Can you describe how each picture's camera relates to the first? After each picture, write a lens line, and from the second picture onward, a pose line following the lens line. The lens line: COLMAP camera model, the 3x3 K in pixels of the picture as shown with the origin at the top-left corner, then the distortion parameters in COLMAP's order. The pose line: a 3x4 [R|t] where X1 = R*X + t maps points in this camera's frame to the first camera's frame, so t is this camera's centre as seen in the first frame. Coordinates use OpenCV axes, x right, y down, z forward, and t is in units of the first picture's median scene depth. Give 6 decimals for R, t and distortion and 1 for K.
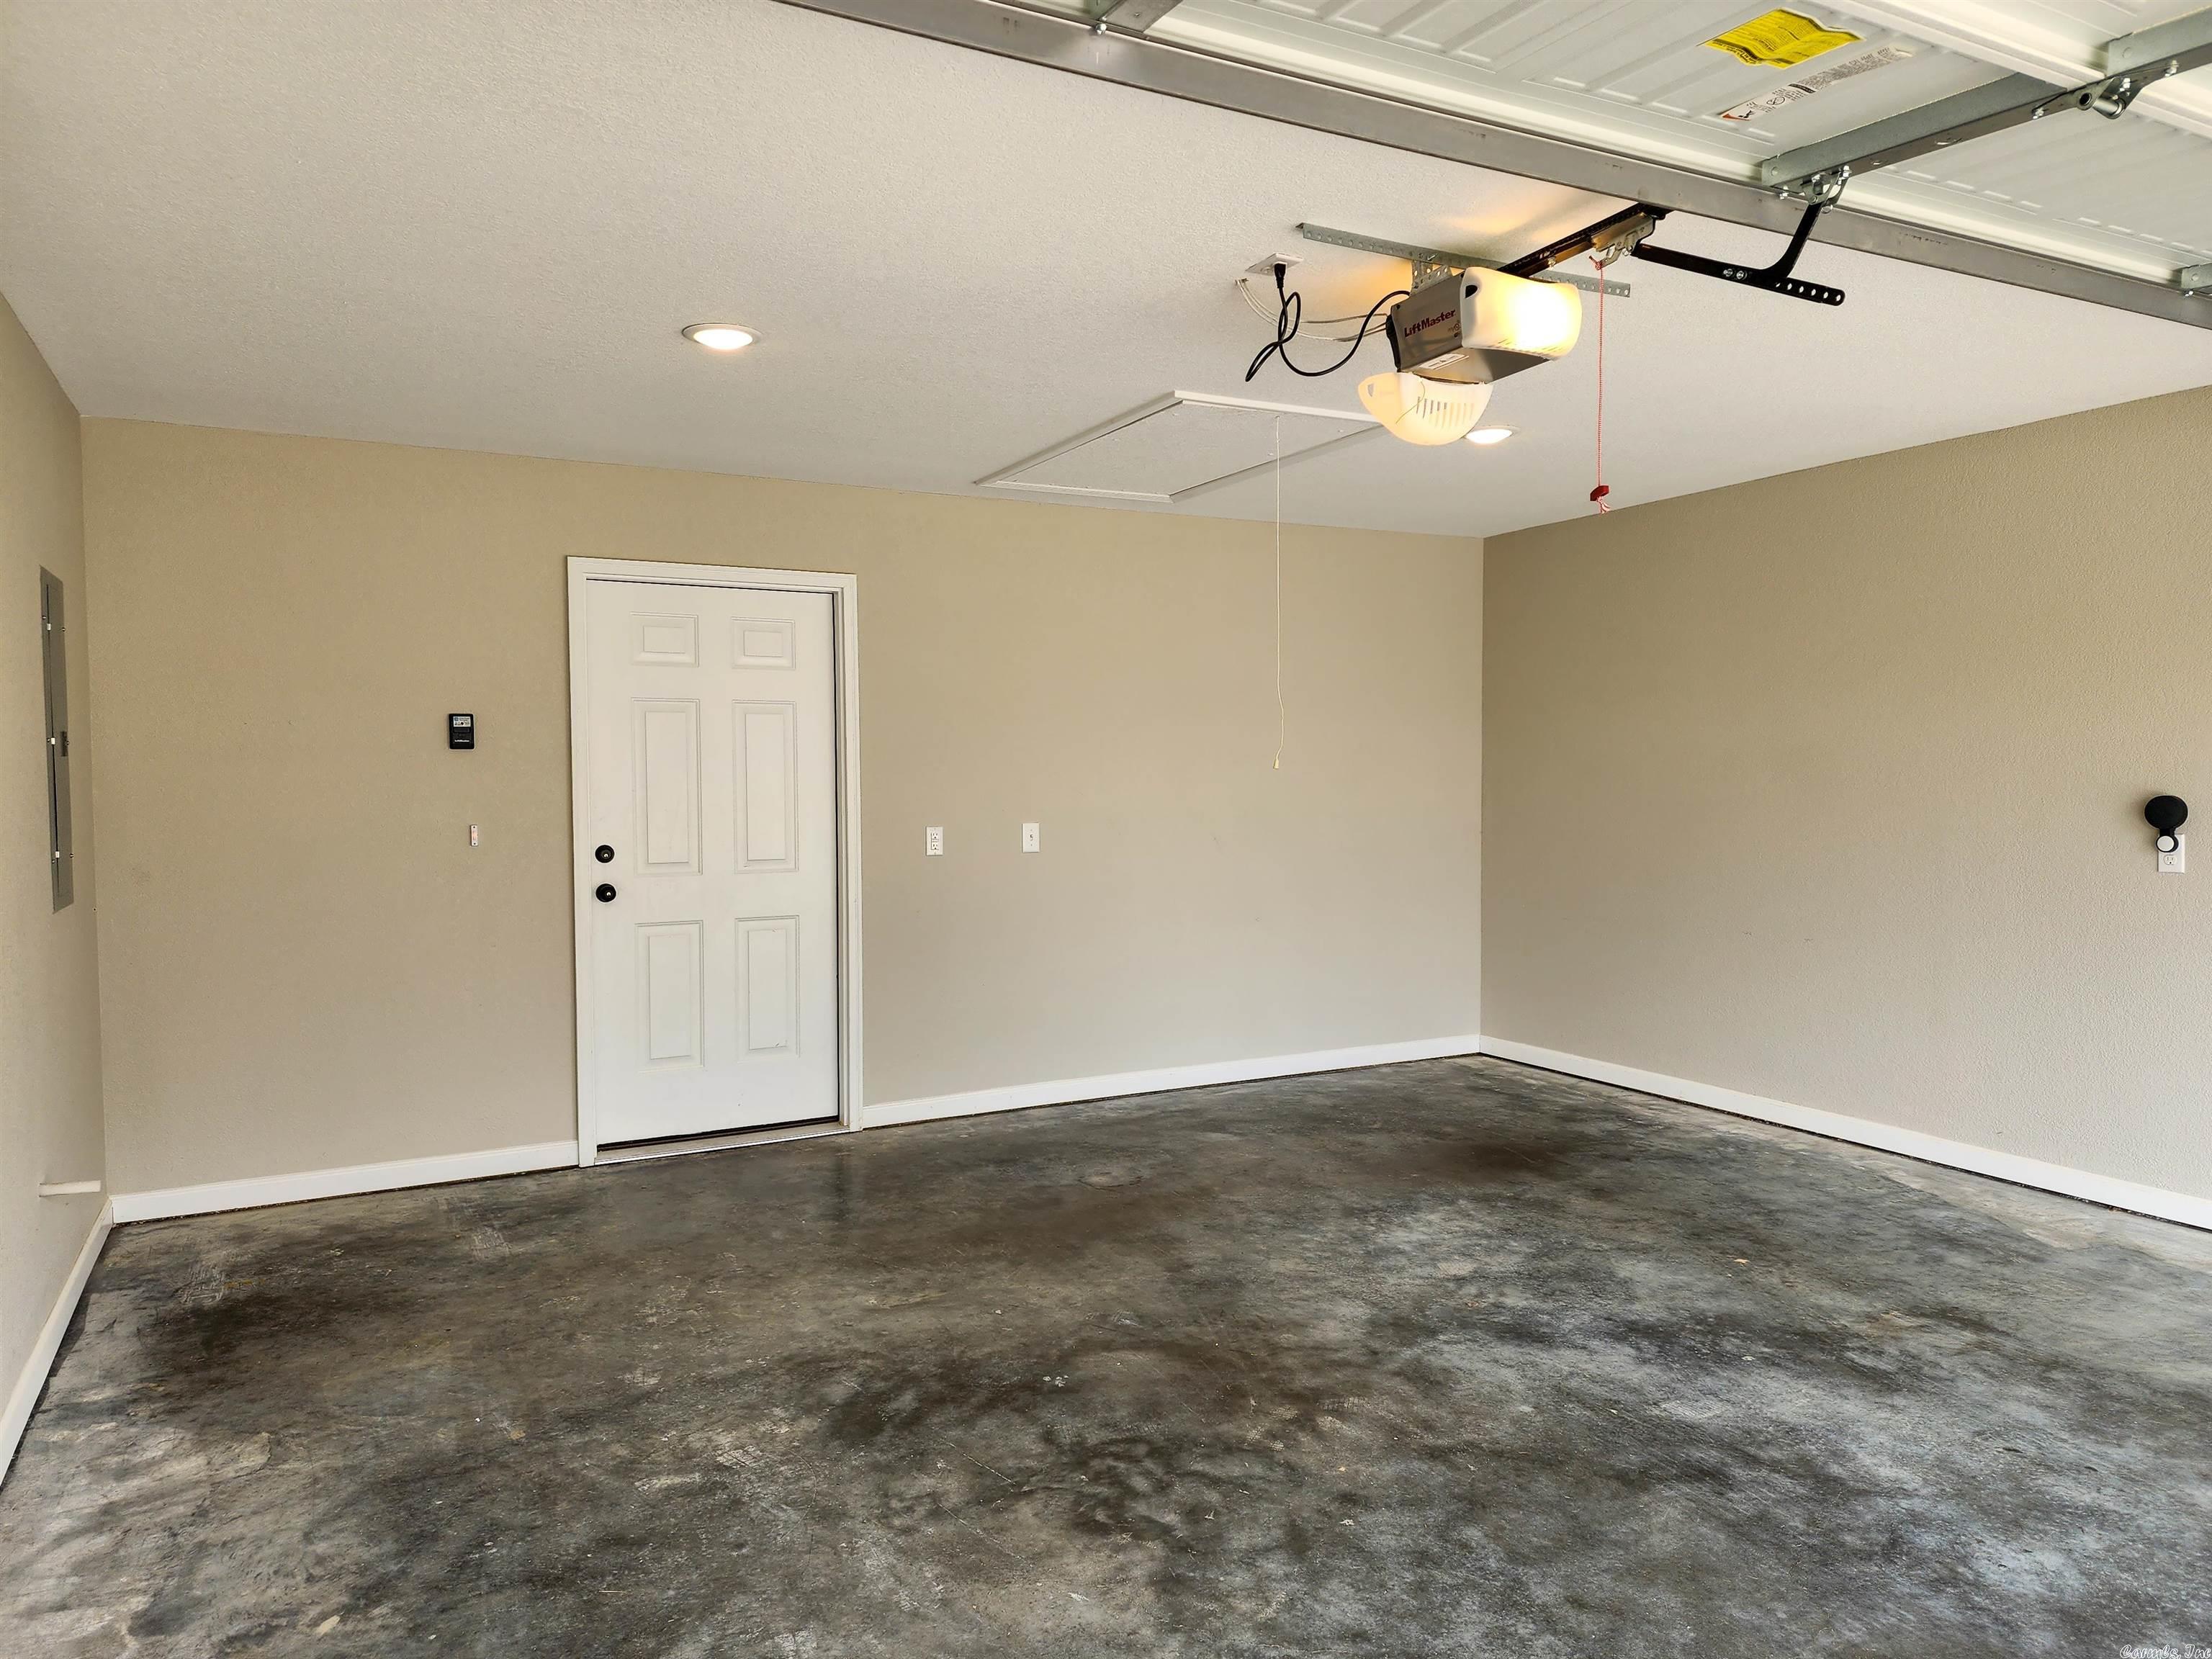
lens RADIAL K [[1515.4, 0, 1144.8], [0, 1515.4, 831.6], [0, 0, 1]] dist [0.086190, -0.081073]
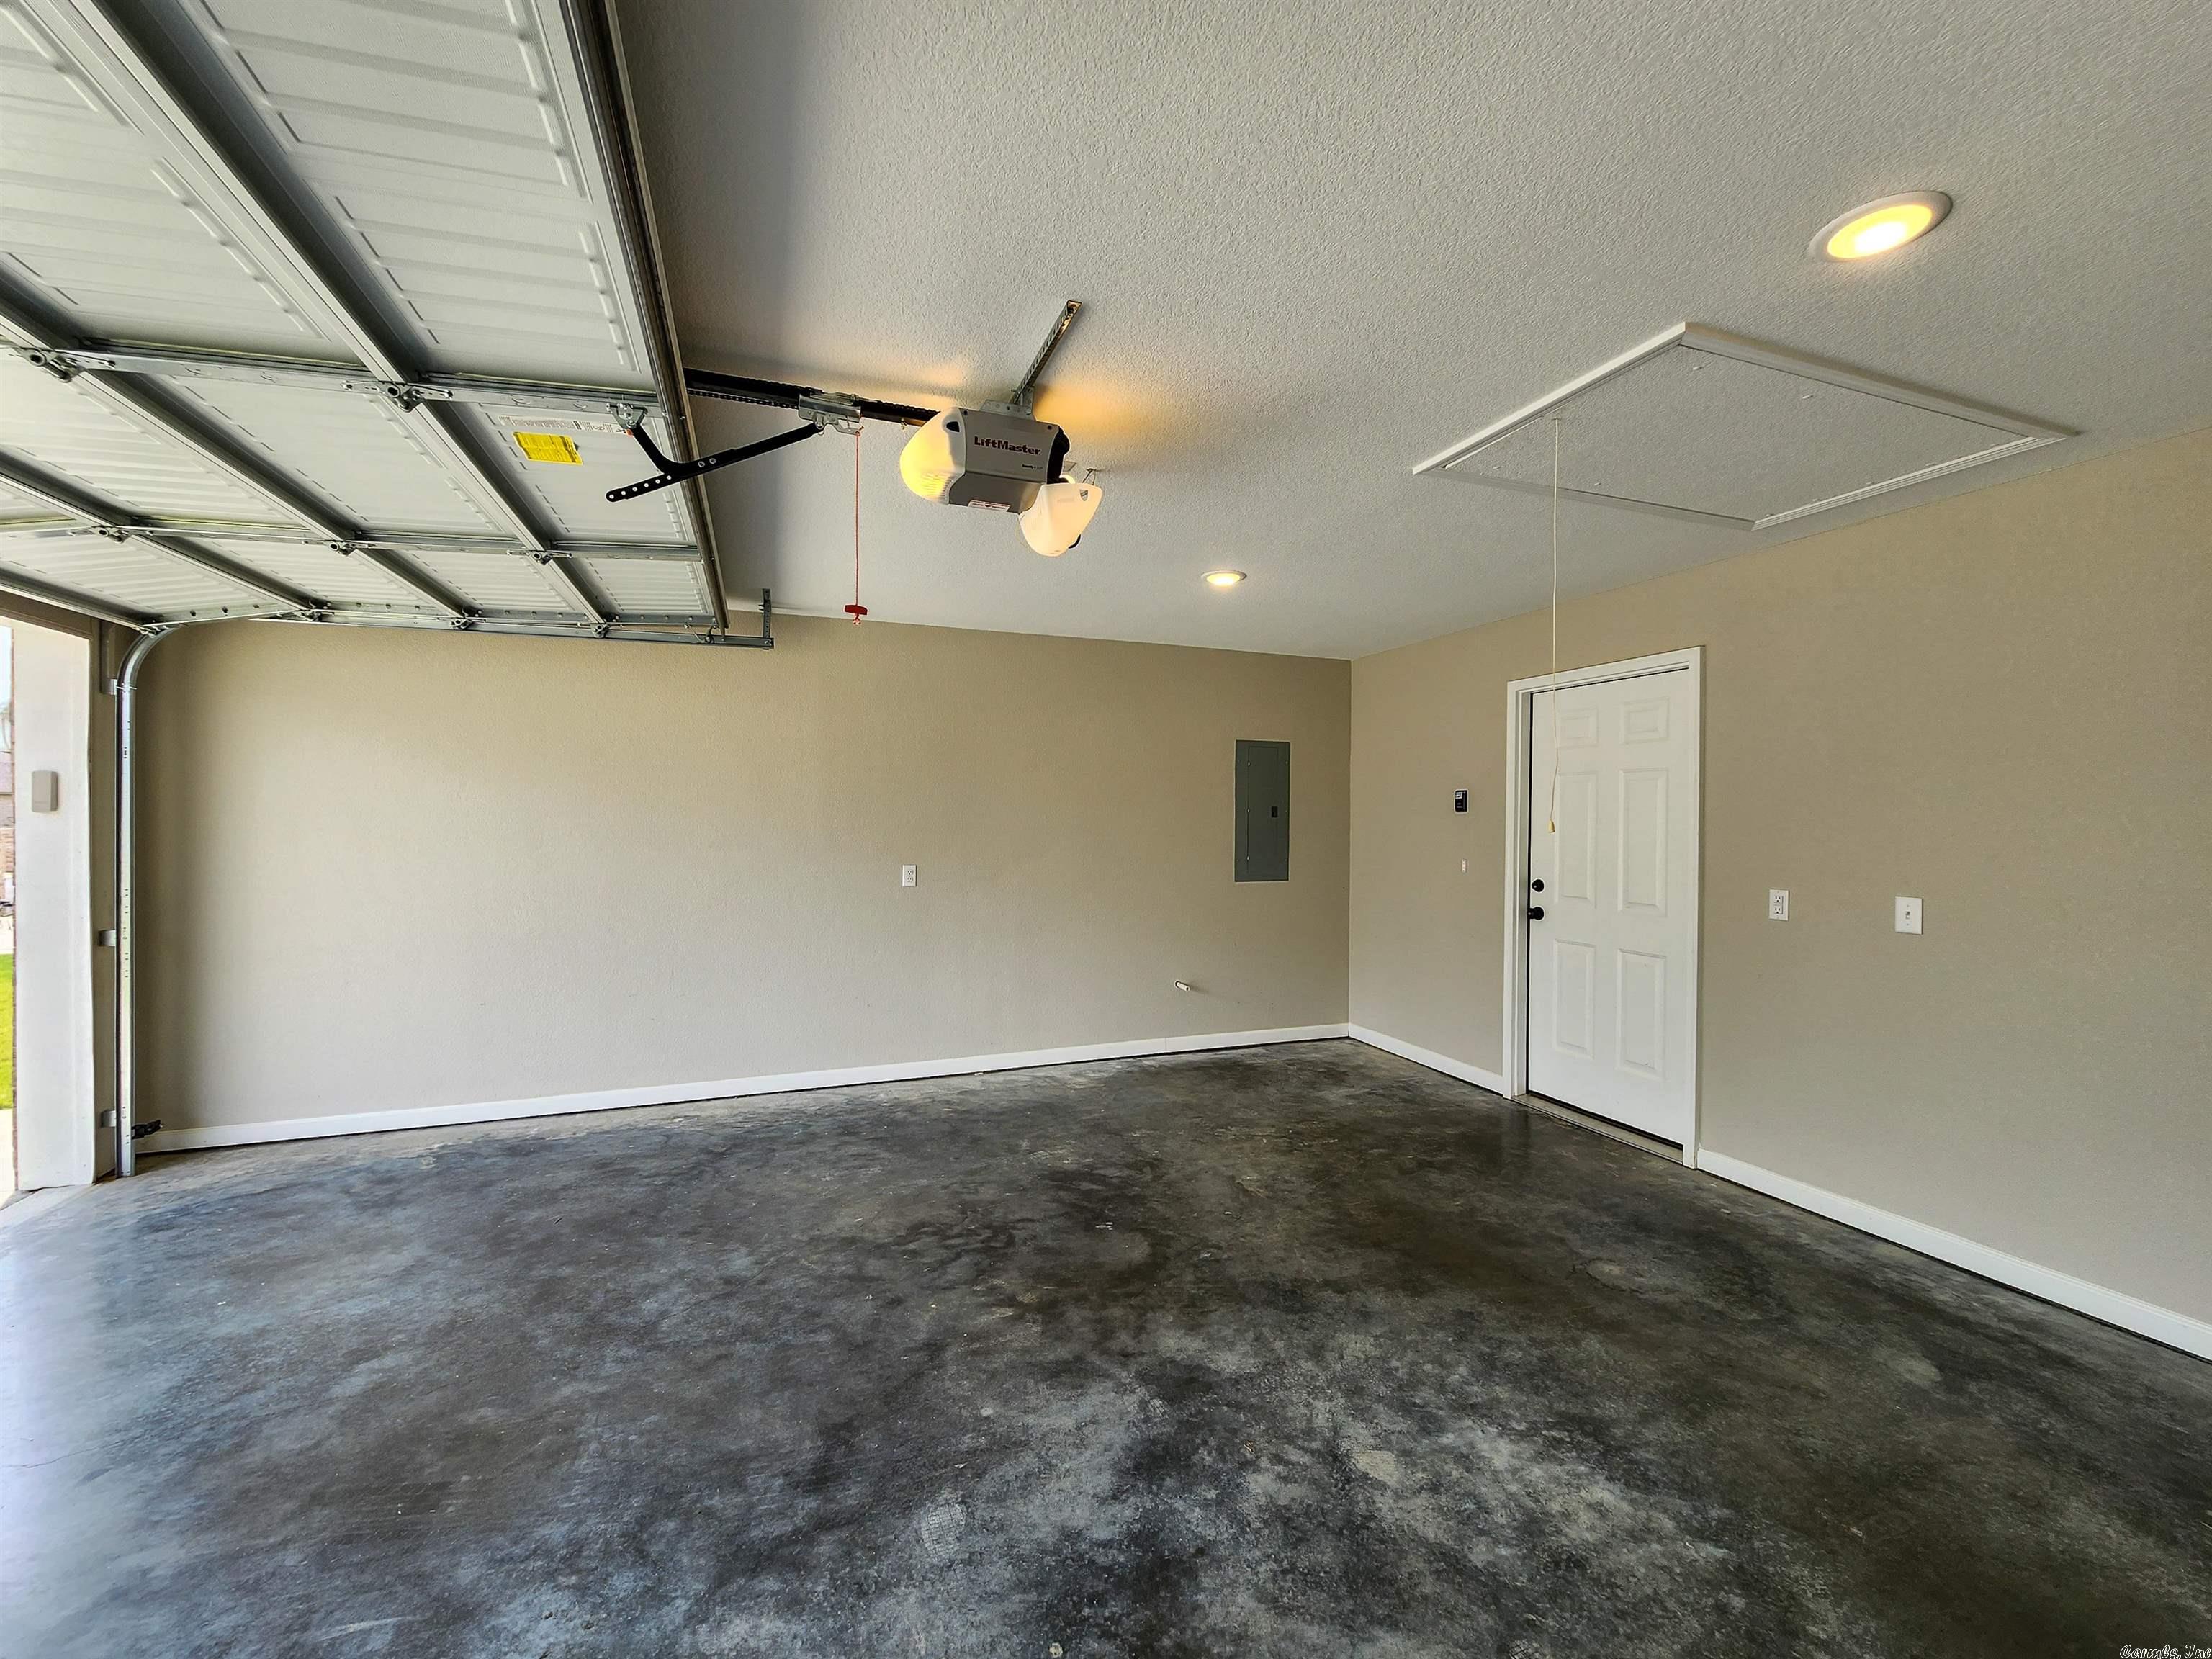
lens RADIAL K [[949.2, 0, 1106.0], [0, 949.2, 829.5], [0, 0, 1]] dist [0.002508, -0.002789]
pose [[-0.173101, 0.015199, -0.984787, 0.835383], [-0.046225, 0.998654, 0.023538, -0.056900], [0.983819, 0.049596, -0.172165, 1.098780]]
